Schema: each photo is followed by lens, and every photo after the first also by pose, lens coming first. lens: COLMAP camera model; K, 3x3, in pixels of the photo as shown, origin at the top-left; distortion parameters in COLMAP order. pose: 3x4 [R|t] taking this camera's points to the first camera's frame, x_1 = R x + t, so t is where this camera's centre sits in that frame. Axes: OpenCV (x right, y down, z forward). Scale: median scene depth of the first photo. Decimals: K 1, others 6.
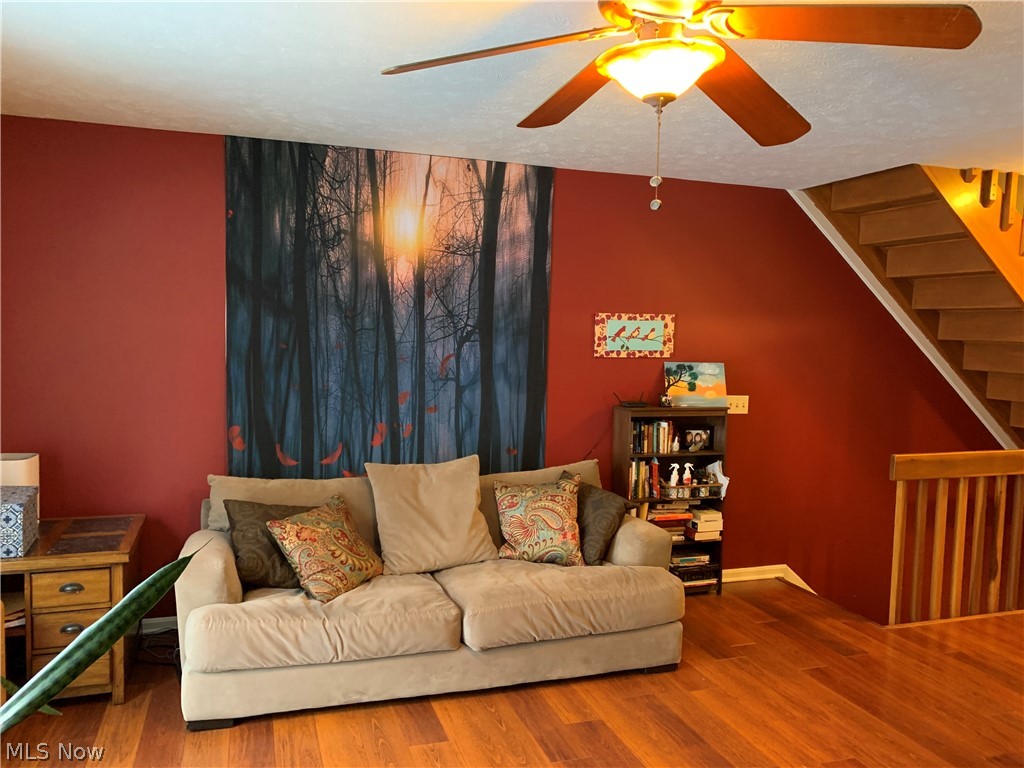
lens RADIAL K [[776.6, 0, 509.0], [0, 776.6, 388.2], [0, 0, 1]] dist [0.061568, -0.080553]
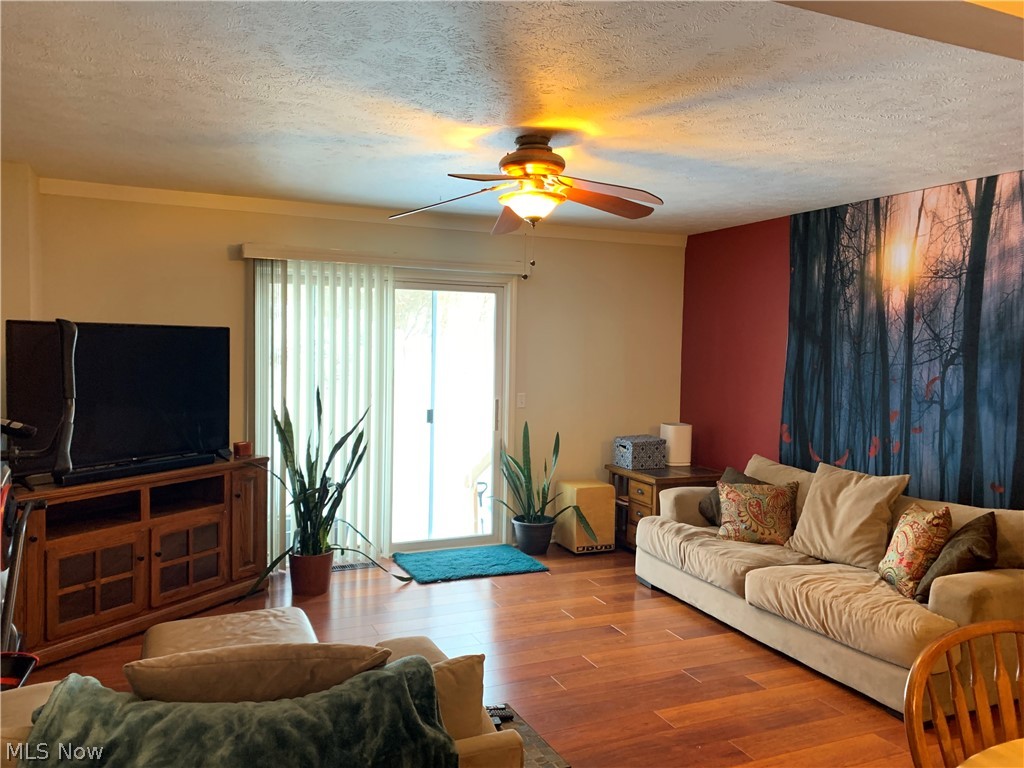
lens RADIAL K [[776.6, 0, 501.3], [0, 776.6, 375.2], [0, 0, 1]] dist [0.061568, -0.080553]
pose [[0.087044, 0.018656, -0.996030, 0.893208], [-0.090236, 0.995862, 0.010767, -0.006517], [0.992109, 0.088940, 0.088367, 0.350912]]
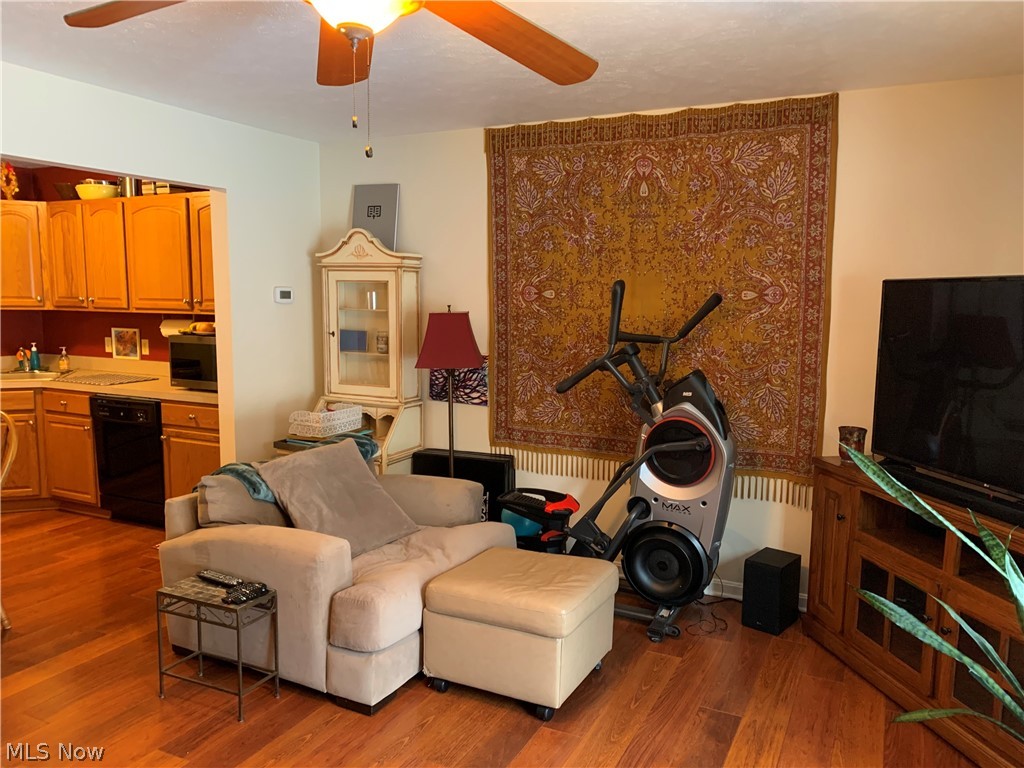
lens RADIAL K [[776.6, 0, 502.6], [0, 776.6, 390.2], [0, 0, 1]] dist [0.061568, -0.080553]
pose [[-0.700656, -0.118424, 0.703603, -0.277316], [0.023847, 0.981692, 0.188976, -0.056019], [-0.713101, 0.149186, -0.685004, 0.694650]]
